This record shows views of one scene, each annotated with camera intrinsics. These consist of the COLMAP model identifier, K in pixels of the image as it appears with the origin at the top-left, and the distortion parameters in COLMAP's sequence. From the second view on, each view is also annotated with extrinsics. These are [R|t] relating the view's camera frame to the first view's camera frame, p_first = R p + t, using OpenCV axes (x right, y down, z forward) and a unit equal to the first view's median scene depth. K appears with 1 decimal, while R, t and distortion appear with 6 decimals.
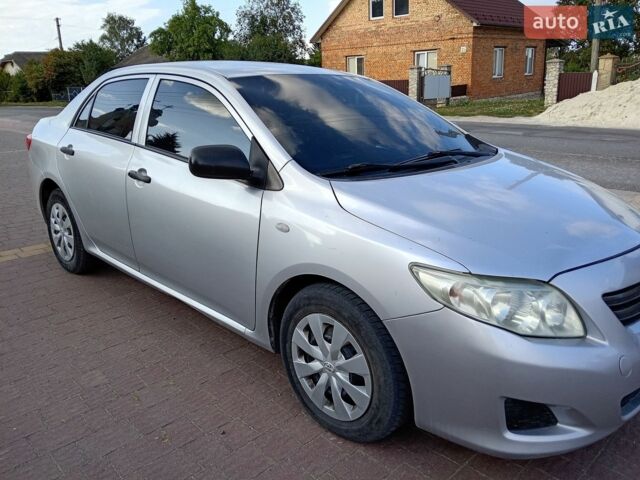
lens RADIAL K [[528.2, 0, 317.3], [0, 528.2, 232.9], [0, 0, 1]] dist [0.048377, -0.106447]
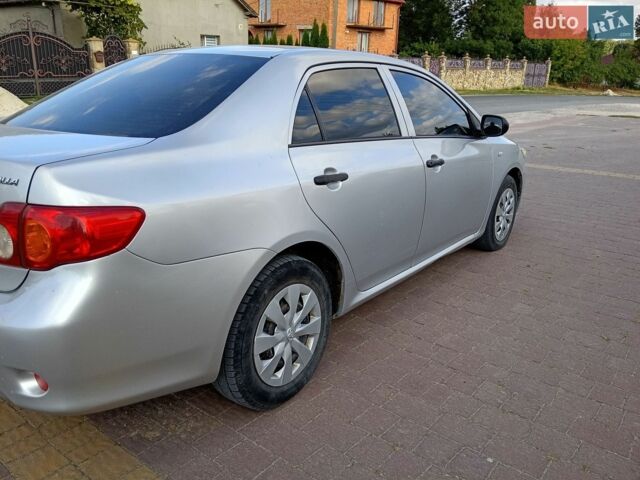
lens RADIAL K [[528.2, 0, 317.3], [0, 528.2, 232.9], [0, 0, 1]] dist [0.048377, -0.106447]
pose [[-0.143199, -0.280506, 0.949110, -0.168556], [0.263550, 0.913558, 0.309763, -0.046075], [-0.953958, 0.294496, -0.056894, 0.165519]]
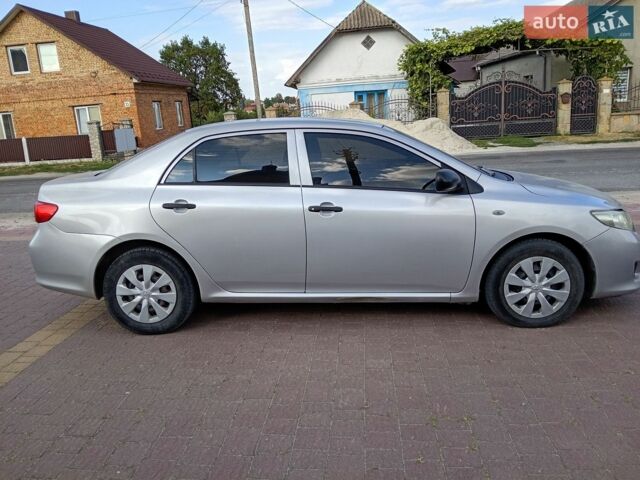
lens RADIAL K [[528.2, 0, 317.3], [0, 528.2, 232.9], [0, 0, 1]] dist [0.048377, -0.106447]
pose [[0.756518, -0.165166, 0.632772, -0.141673], [0.223201, 0.974693, -0.012436, -0.004993], [-0.614704, 0.150643, 0.774238, 0.007870]]
